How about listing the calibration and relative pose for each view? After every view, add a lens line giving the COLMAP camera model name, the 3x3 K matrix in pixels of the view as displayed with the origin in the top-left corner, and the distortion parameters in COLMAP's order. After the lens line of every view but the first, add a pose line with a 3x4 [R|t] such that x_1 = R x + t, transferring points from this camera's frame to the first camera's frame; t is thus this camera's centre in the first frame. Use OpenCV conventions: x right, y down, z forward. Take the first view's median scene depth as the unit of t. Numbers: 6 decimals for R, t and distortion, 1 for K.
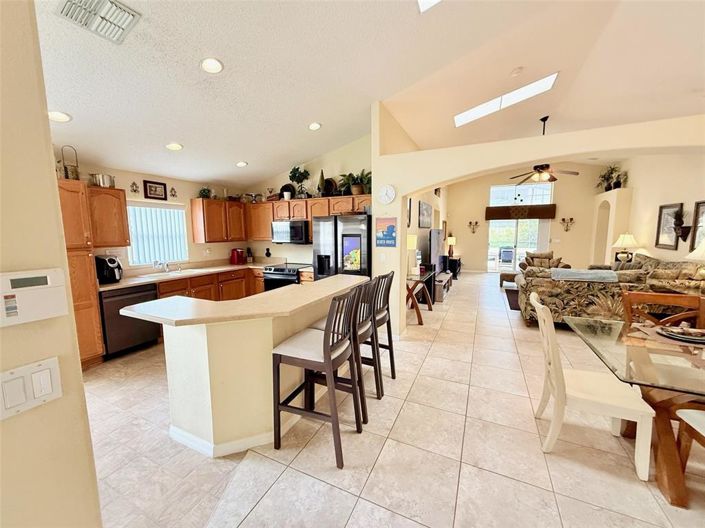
lens RADIAL K [[279.1, 0, 351.4], [0, 279.1, 264.1], [0, 0, 1]] dist [0.000607, 0.000006]
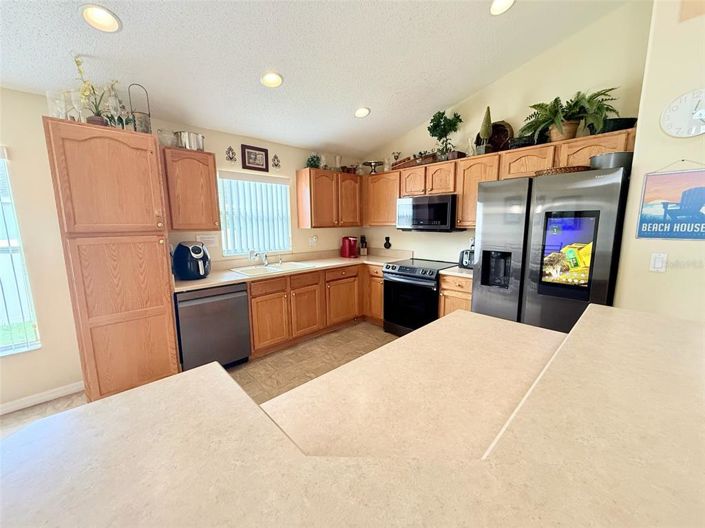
lens RADIAL K [[279.1, 0, 352.2], [0, 279.1, 264.6], [0, 0, 1]] dist [0.000607, 0.000006]
pose [[0.936941, 0.053434, -0.345378, -0.165367], [-0.039810, 0.998128, 0.046425, -0.018060], [0.347212, -0.029748, 0.937315, 0.352116]]
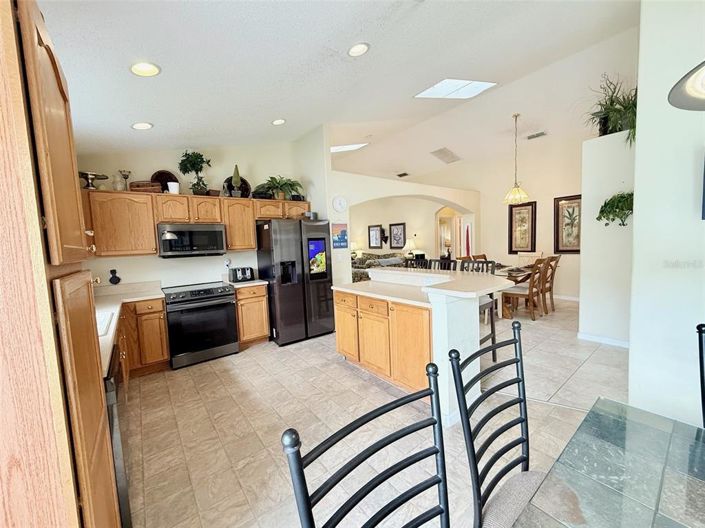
lens RADIAL K [[279.1, 0, 352.2], [0, 279.1, 262.9], [0, 0, 1]] dist [0.000607, 0.000006]
pose [[0.445260, -0.076559, 0.892122, -0.774282], [0.143401, 0.989575, 0.013350, -0.008224], [-0.883844, 0.121987, 0.451597, 0.373148]]
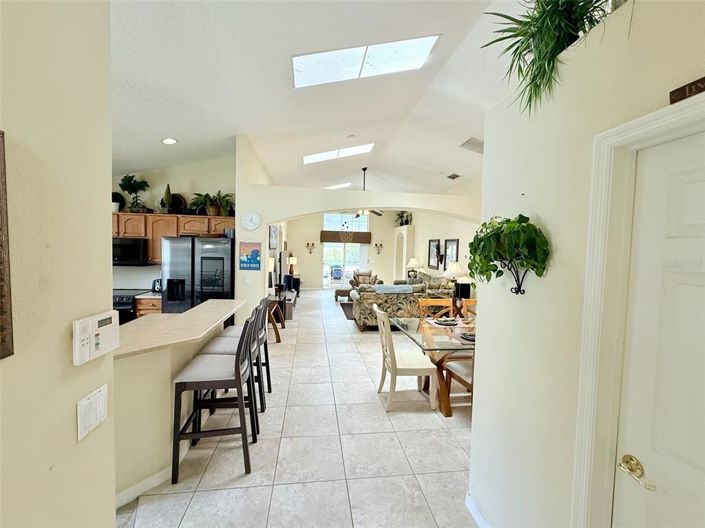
lens RADIAL K [[296.0, 0, 350.8], [0, 296.0, 261.2], [0, 0, 1]] dist [0.001488, 0.000789]
pose [[0.837481, 0.008273, 0.546404, -0.141990], [0.029497, 0.997743, -0.060316, -0.014407], [-0.545670, 0.066631, 0.835347, -0.111215]]
